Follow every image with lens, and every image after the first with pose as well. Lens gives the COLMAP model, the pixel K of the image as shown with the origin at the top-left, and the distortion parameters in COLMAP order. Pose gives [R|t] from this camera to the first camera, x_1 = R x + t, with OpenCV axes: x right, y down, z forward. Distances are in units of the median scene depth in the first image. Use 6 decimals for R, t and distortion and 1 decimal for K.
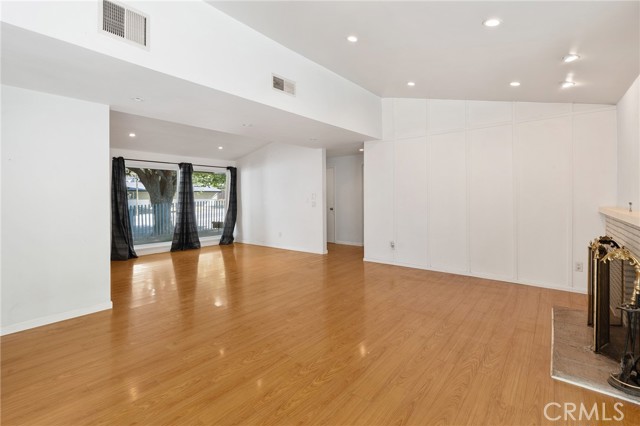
lens RADIAL K [[295.3, 0, 333.2], [0, 295.3, 199.4], [0, 0, 1]] dist [-0.002378, 0.000083]
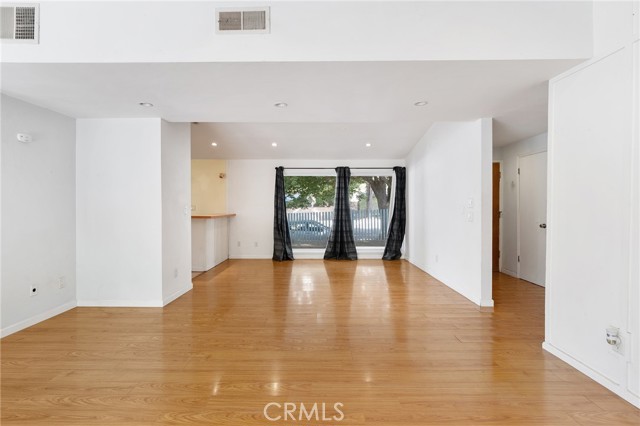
lens RADIAL K [[295.3, 0, 318.7], [0, 295.3, 208.8], [0, 0, 1]] dist [-0.002378, 0.000083]
pose [[0.599192, 0.019051, -0.800378, 0.208586], [-0.008909, 0.999814, 0.017129, -0.005978], [0.800556, -0.003133, 0.599250, 0.380384]]
